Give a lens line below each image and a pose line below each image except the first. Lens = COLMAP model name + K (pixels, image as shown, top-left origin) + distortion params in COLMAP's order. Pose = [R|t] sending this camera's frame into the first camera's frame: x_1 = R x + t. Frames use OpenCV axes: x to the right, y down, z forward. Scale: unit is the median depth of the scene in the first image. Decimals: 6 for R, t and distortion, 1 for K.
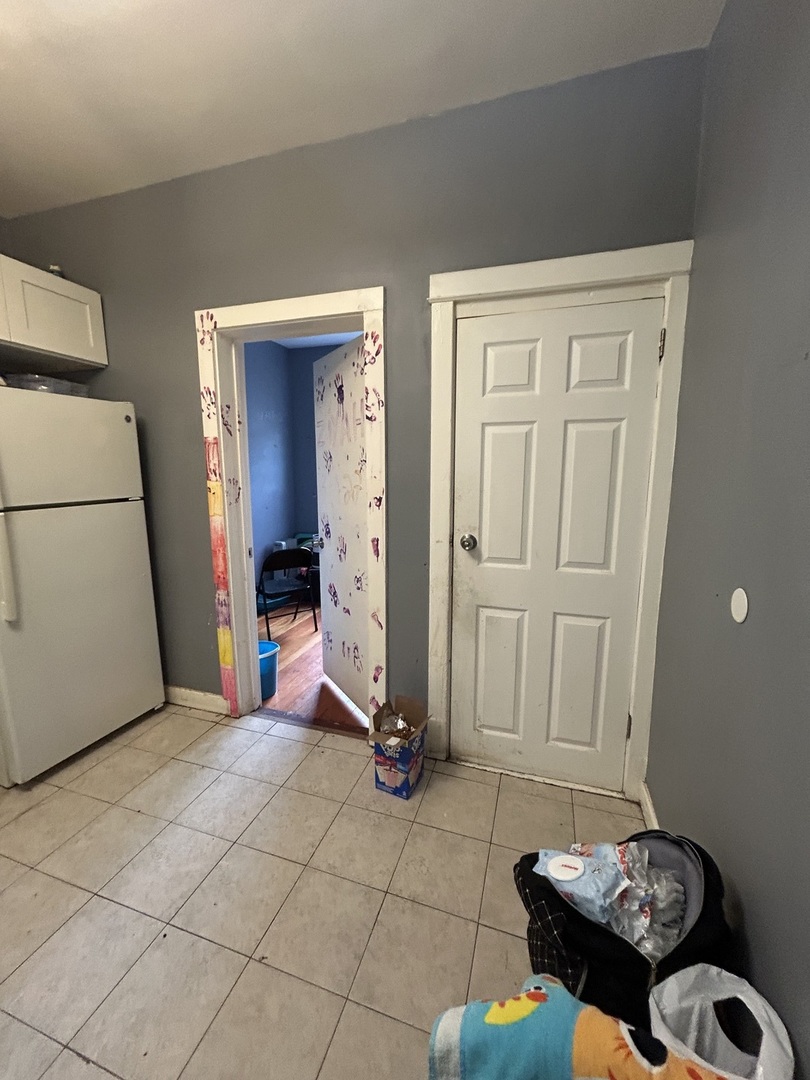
lens RADIAL K [[438.5, 0, 404.1], [0, 438.5, 537.8], [0, 0, 1]] dist [0.001812, 0.001212]
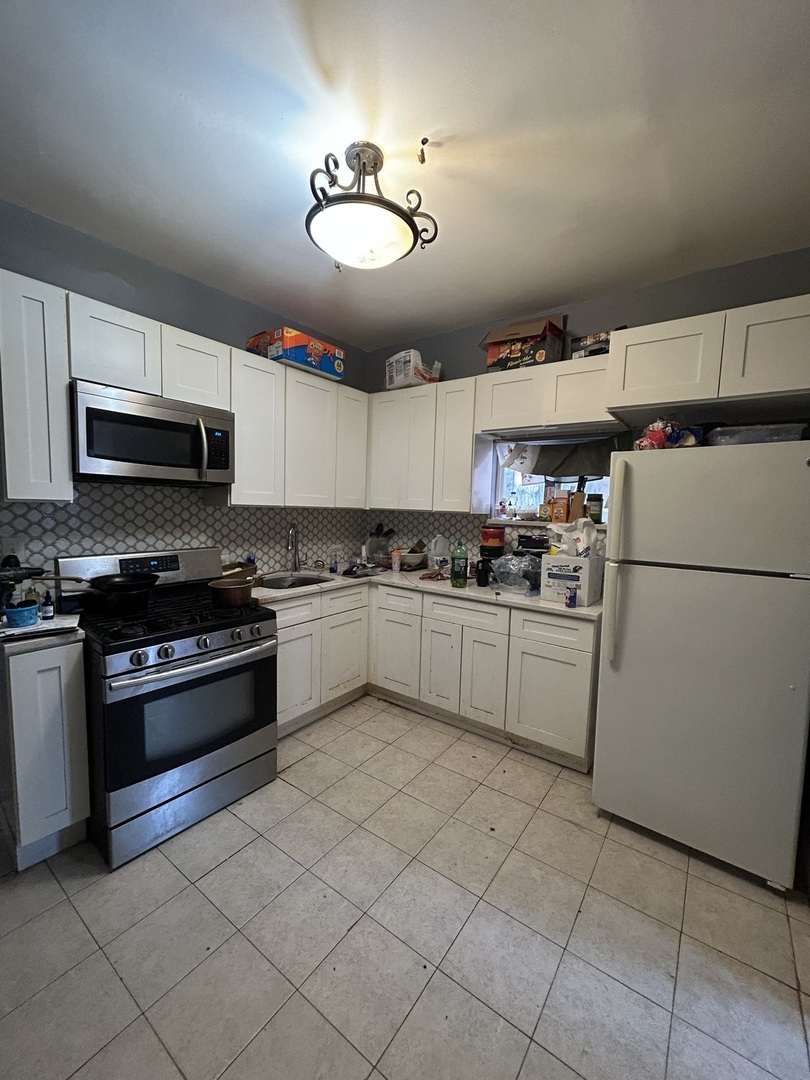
lens RADIAL K [[438.5, 0, 405.3], [0, 438.5, 538.2], [0, 0, 1]] dist [0.001812, 0.001212]
pose [[-0.309620, 0.075123, -0.947888, 0.237782], [-0.174926, 0.975360, 0.134439, -0.138501], [0.934632, 0.207435, -0.288850, 0.639992]]
